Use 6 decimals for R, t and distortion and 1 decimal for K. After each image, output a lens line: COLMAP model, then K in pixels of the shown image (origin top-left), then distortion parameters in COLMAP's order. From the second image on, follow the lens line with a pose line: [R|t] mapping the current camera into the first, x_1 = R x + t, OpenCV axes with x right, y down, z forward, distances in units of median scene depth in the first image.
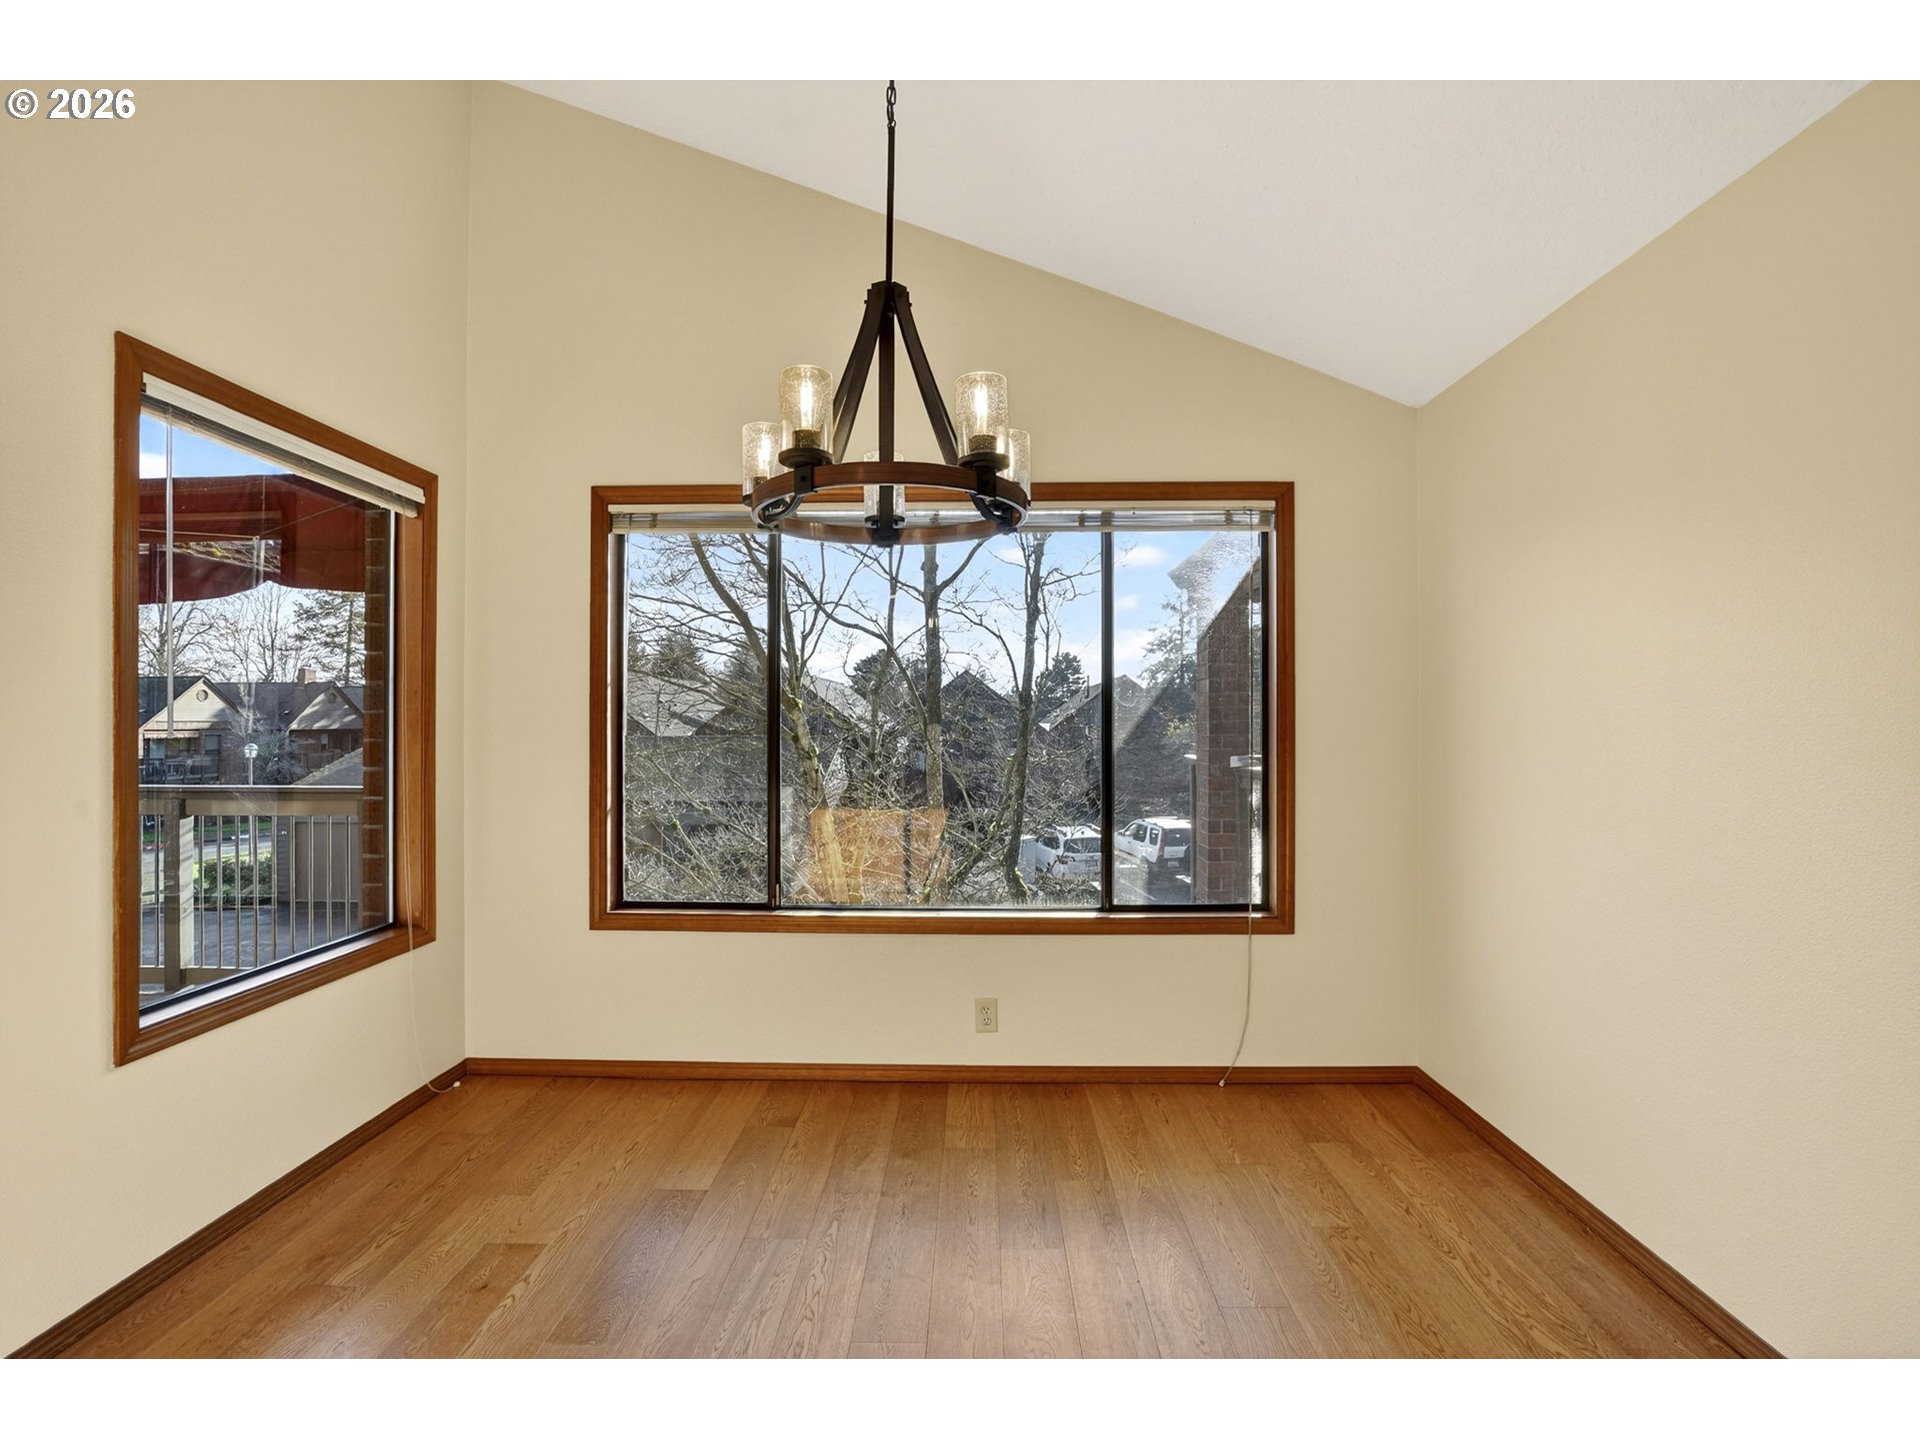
lens RADIAL K [[911.9, 0, 968.0], [0, 911.9, 723.0], [0, 0, 1]] dist [-0.010963, -0.000339]
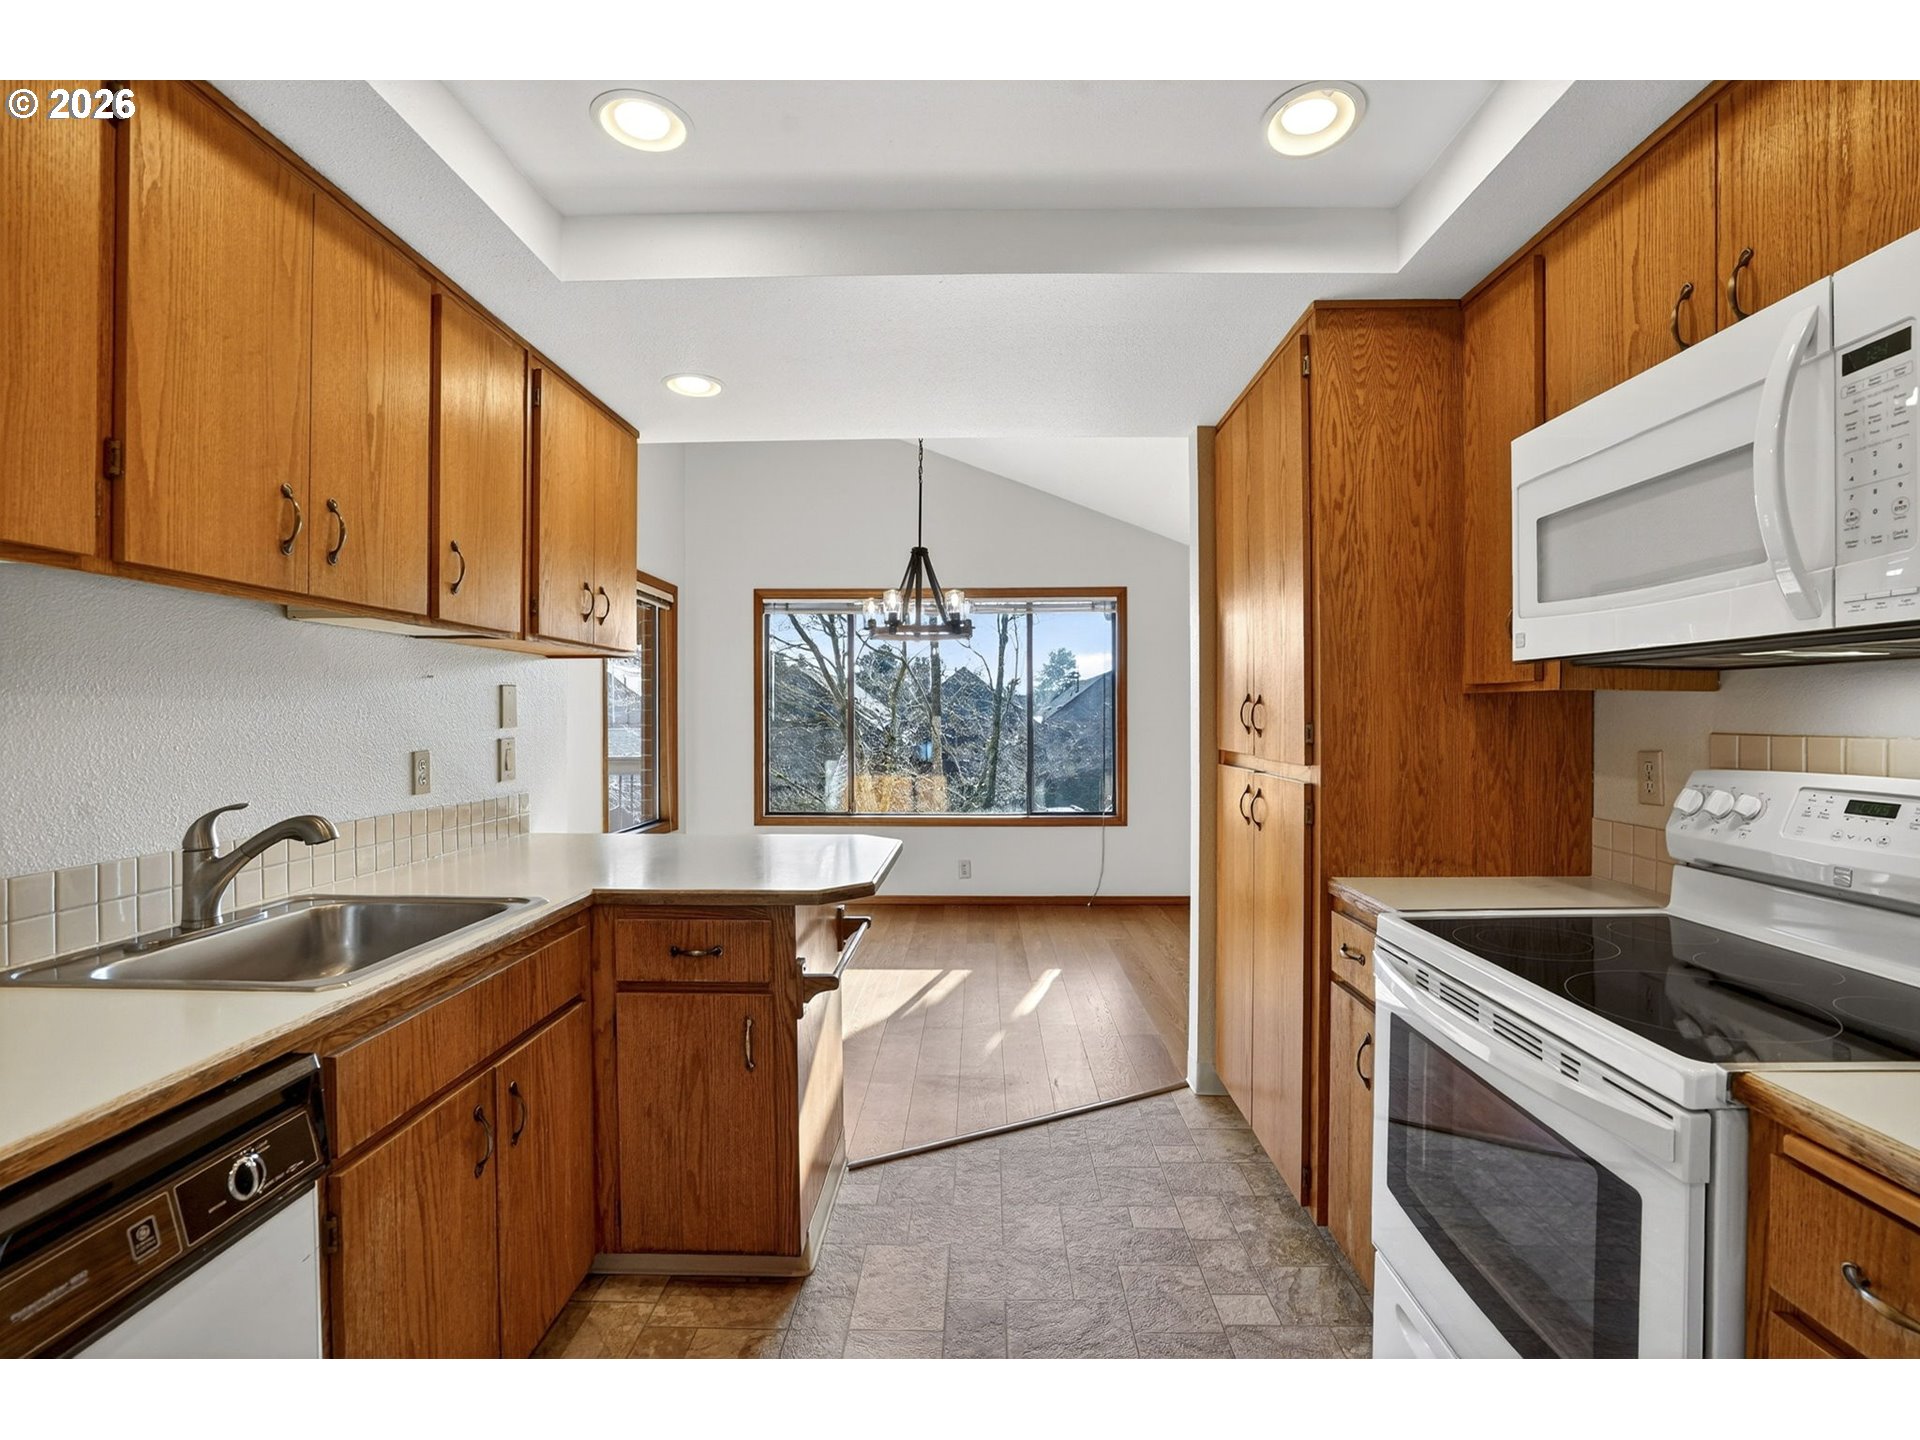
lens RADIAL K [[911.9, 0, 968.0], [0, 911.9, 723.0], [0, 0, 1]] dist [-0.010963, -0.000339]
pose [[0.999994, -0.003397, -0.000901, 0.028246], [0.003403, 0.999964, 0.007771, 0.002105], [0.000874, -0.007774, 0.999969, -0.877385]]
